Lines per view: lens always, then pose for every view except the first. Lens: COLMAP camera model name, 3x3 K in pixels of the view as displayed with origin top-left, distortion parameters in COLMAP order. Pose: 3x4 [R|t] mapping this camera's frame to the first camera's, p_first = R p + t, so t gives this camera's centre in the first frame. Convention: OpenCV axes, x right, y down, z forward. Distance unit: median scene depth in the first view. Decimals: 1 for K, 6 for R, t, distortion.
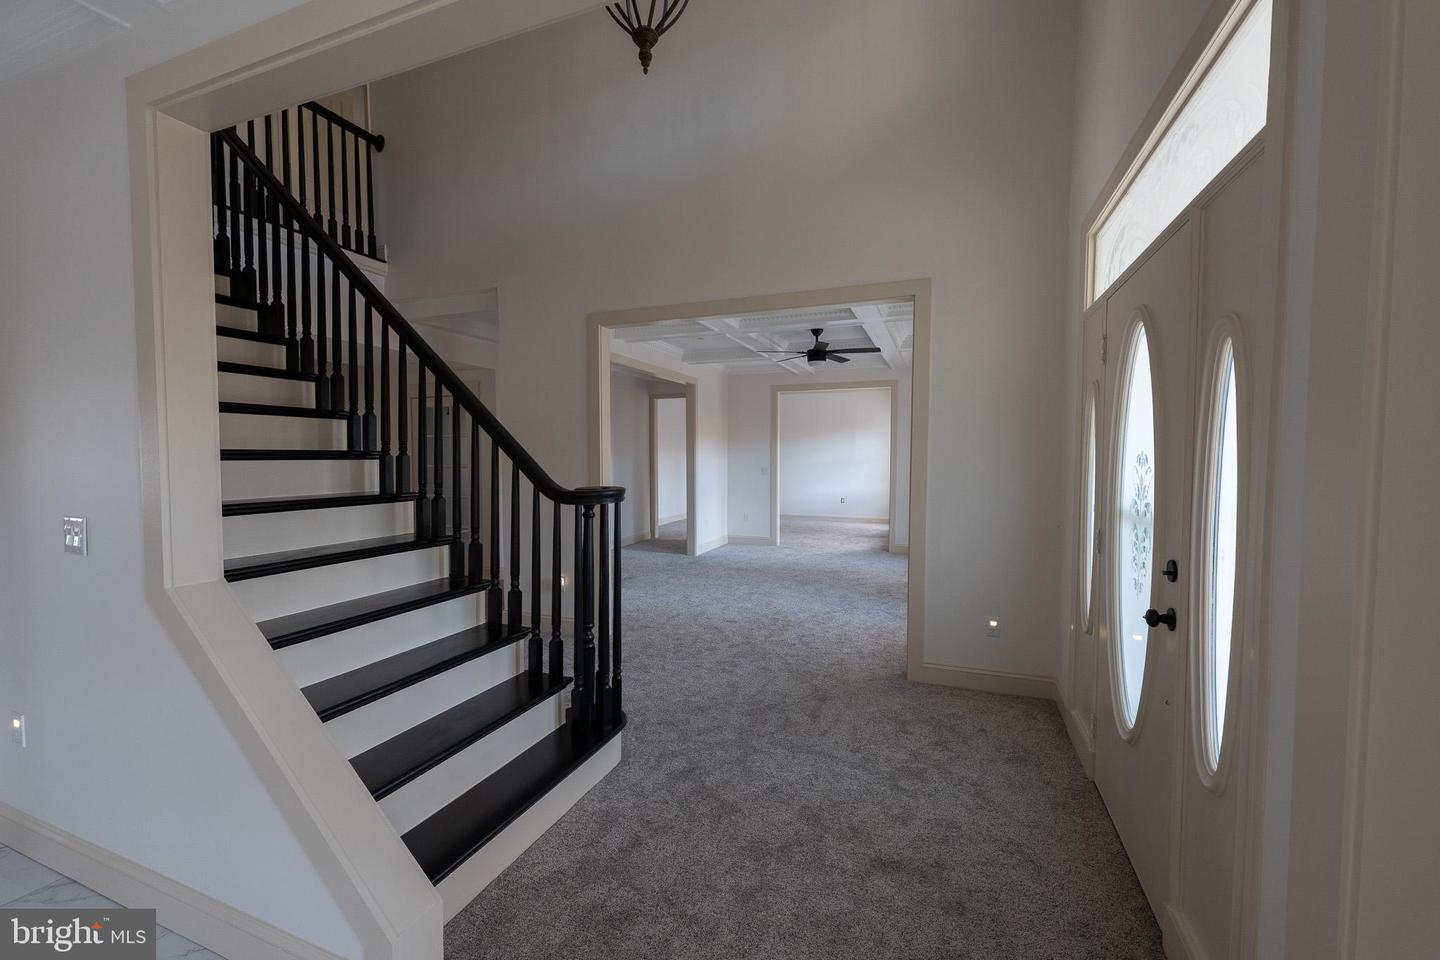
lens RADIAL K [[586.0, 0, 713.0], [0, 586.0, 480.2], [0, 0, 1]] dist [0.003503, -0.000649]
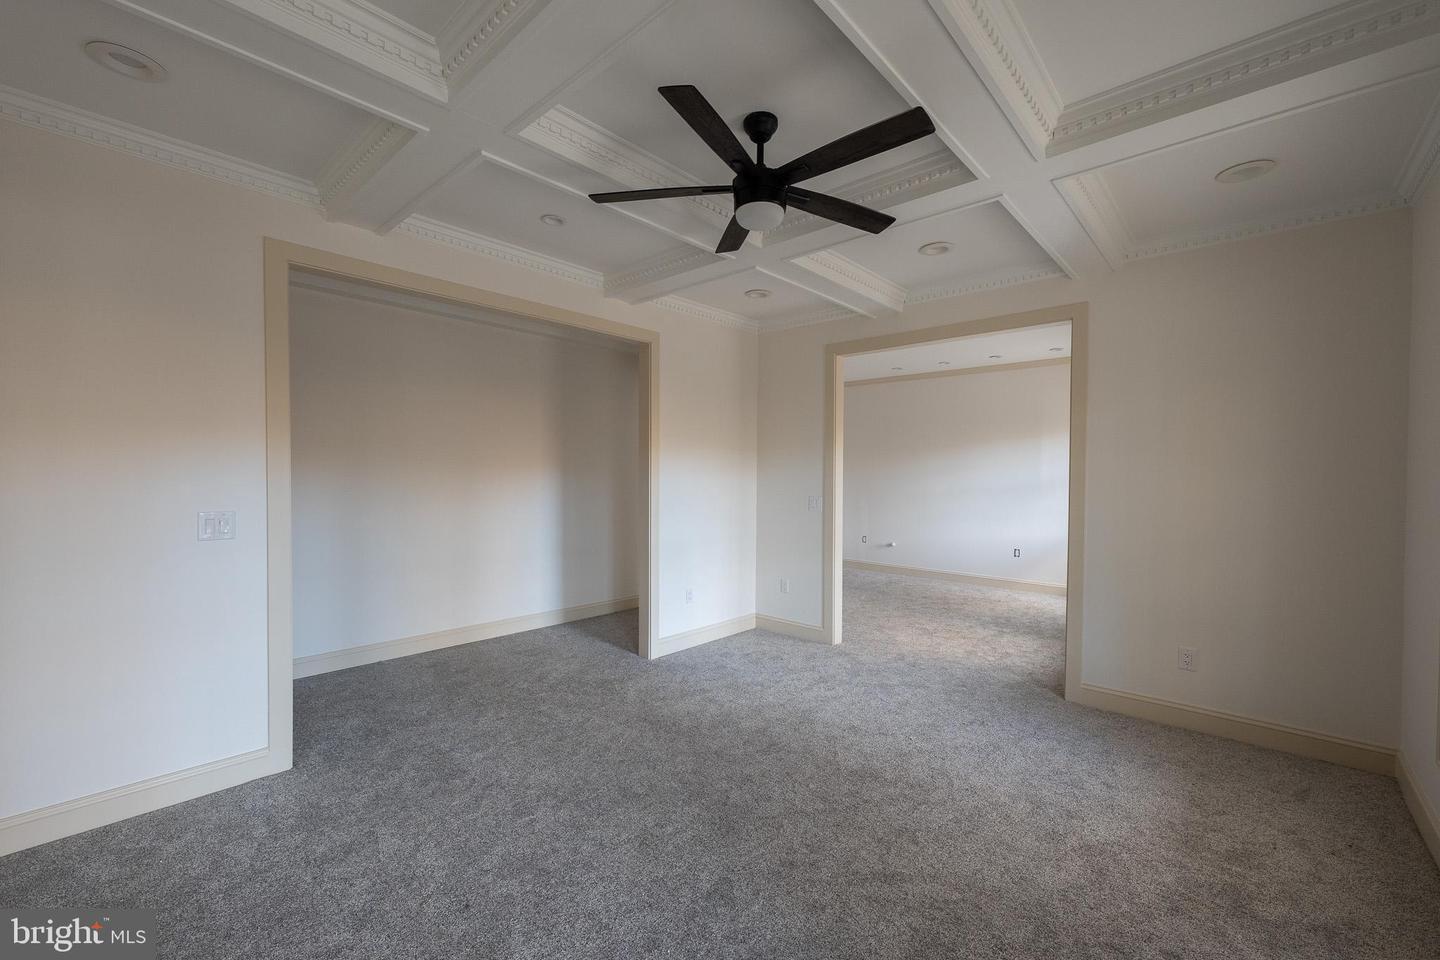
lens RADIAL K [[586.0, 0, 717.4], [0, 586.0, 483.8], [0, 0, 1]] dist [0.003503, -0.000649]
pose [[0.938001, 0.011716, -0.346435, 0.197157], [-0.021667, 0.999456, -0.024864, -0.019055], [0.345955, 0.030829, 0.937744, 0.470622]]
